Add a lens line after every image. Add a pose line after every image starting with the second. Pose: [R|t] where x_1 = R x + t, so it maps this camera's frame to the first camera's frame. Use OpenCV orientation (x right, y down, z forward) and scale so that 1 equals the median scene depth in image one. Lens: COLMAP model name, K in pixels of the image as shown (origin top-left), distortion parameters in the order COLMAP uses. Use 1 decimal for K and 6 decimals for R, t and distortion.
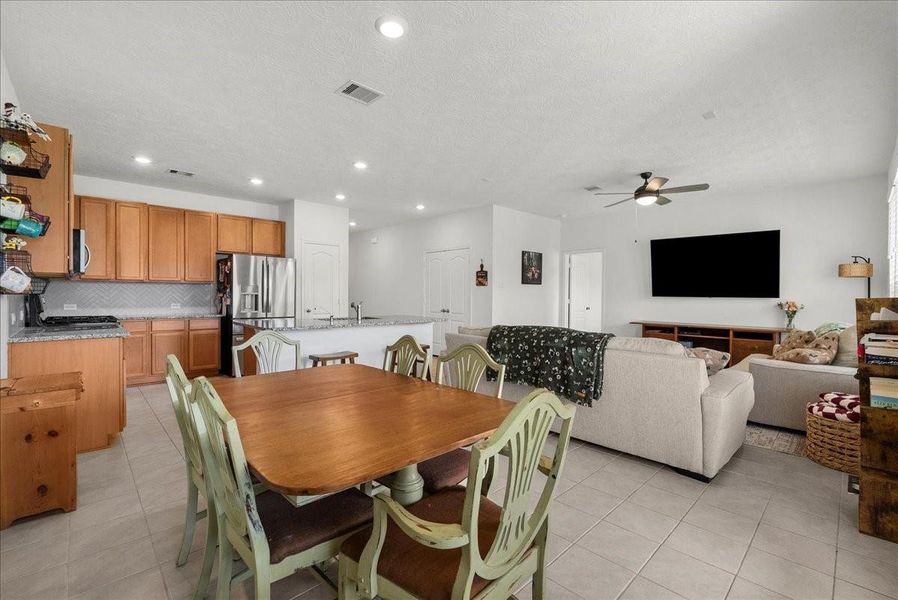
lens RADIAL K [[393.5, 0, 450.1], [0, 393.5, 297.7], [0, 0, 1]] dist [-0.007230, 0.000243]
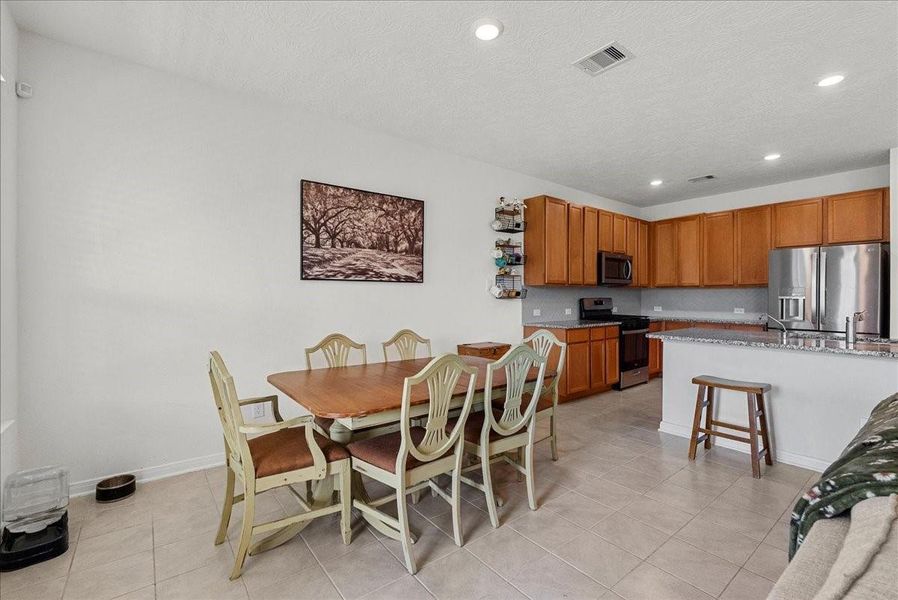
lens RADIAL K [[393.5, 0, 450.1], [0, 393.5, 297.7], [0, 0, 1]] dist [-0.007230, 0.000243]
pose [[-0.097160, -0.003821, -0.995261, 0.278916], [-0.008651, 0.999958, -0.002995, -0.001833], [0.995231, 0.008319, -0.097189, 0.330507]]
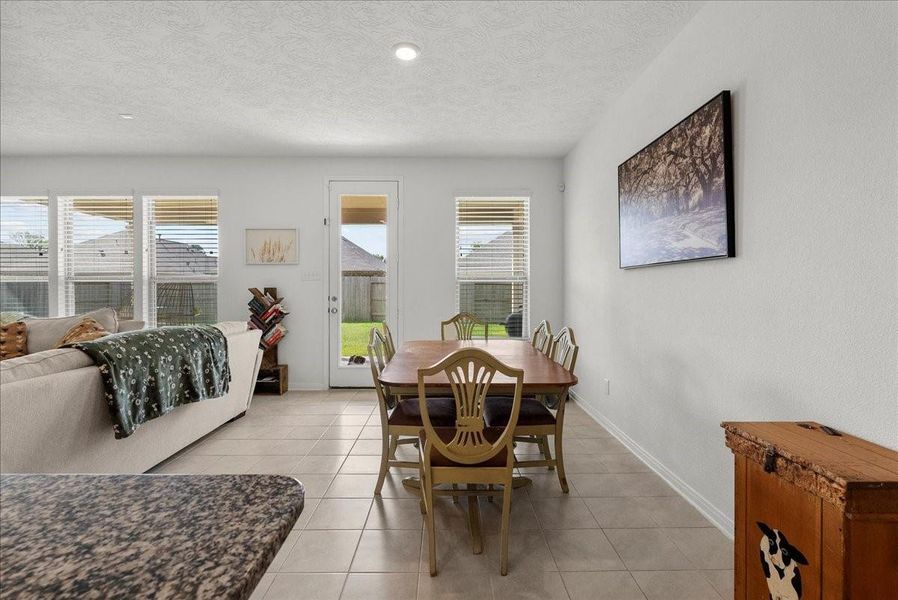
lens RADIAL K [[395.2, 0, 448.0], [0, 395.2, 289.0], [0, 0, 1]] dist [-0.002747, -0.000122]
pose [[-0.730773, -0.006601, 0.682589, -0.335095], [0.000099, 0.999952, 0.009776, -0.005029], [-0.682621, 0.007212, -0.730737, 0.576933]]
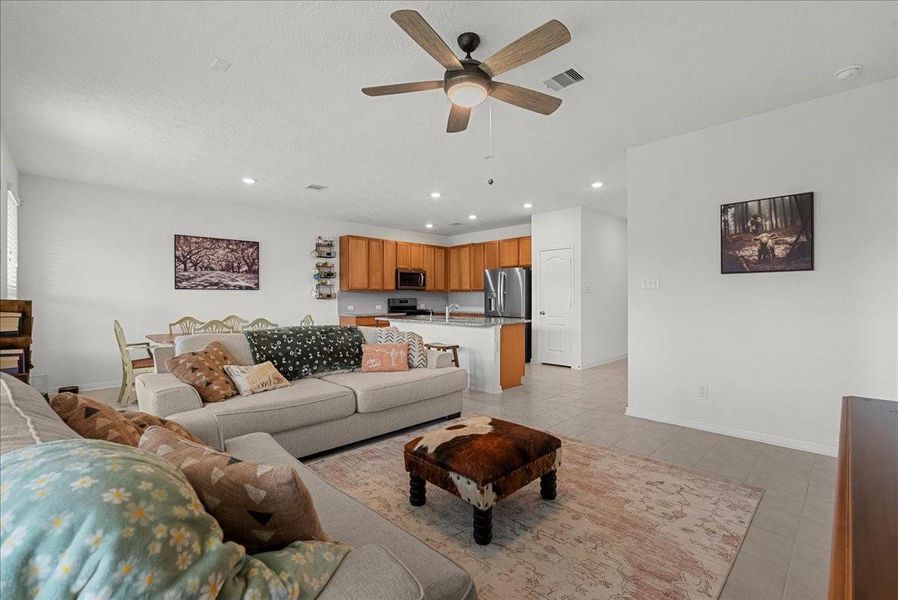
lens RADIAL K [[393.5, 0, 450.1], [0, 393.5, 297.7], [0, 0, 1]] dist [-0.007230, 0.000243]
pose [[0.012546, -0.005859, -0.999904, 0.696381], [-0.004309, 0.999973, -0.005914, -0.001517], [0.999912, 0.004383, 0.012521, 0.700053]]
